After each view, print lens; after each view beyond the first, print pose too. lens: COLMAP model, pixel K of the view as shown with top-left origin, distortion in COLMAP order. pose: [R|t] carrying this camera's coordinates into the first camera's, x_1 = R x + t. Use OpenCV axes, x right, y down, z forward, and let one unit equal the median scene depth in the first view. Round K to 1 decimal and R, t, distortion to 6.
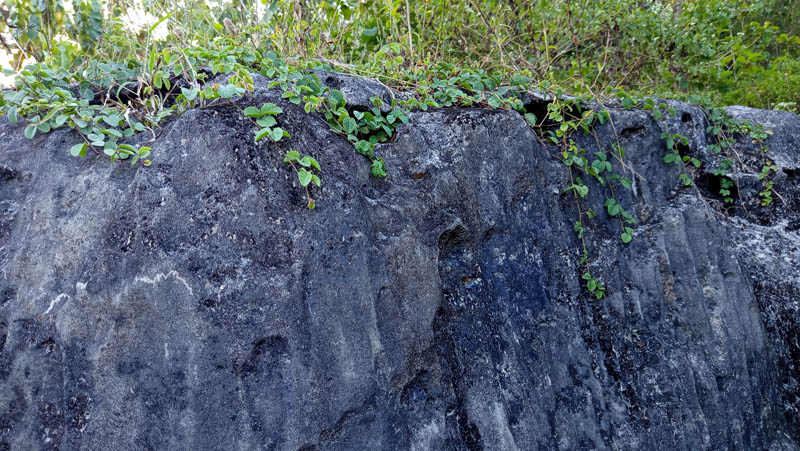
lens RADIAL K [[559.6, 0, 400.0], [0, 559.6, 225.5], [0, 0, 1]] dist [0.059545, -0.100462]
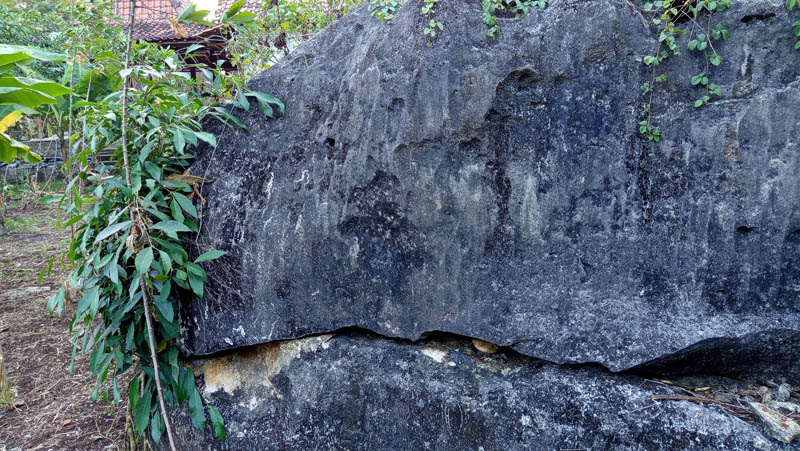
lens RADIAL K [[559.6, 0, 400.0], [0, 559.6, 225.5], [0, 0, 1]] dist [0.059545, -0.100462]
pose [[0.668459, 0.293969, -0.683187, 1.082222], [-0.139728, 0.951853, 0.272857, 0.036747], [0.730506, -0.086933, 0.677351, -0.482454]]
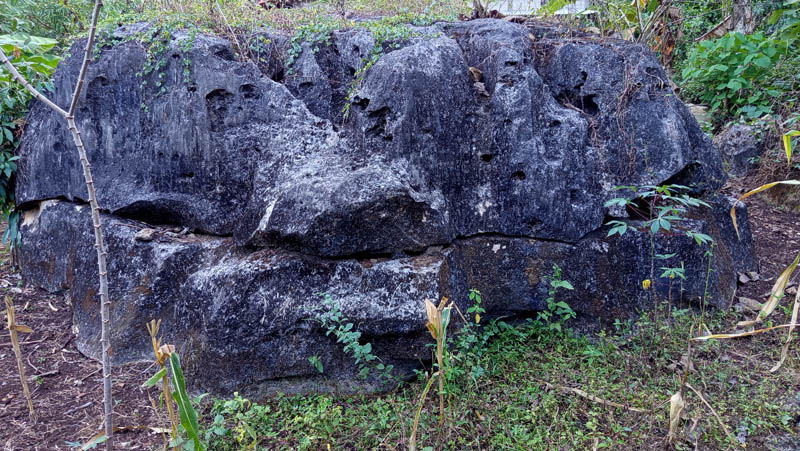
lens RADIAL K [[559.6, 0, 400.0], [0, 559.6, 225.5], [0, 0, 1]] dist [0.059545, -0.100462]
pose [[0.442324, 0.381690, -0.811580, 4.122399], [-0.137381, 0.923074, 0.359251, -0.659735], [0.886271, -0.047410, 0.460734, 0.894114]]
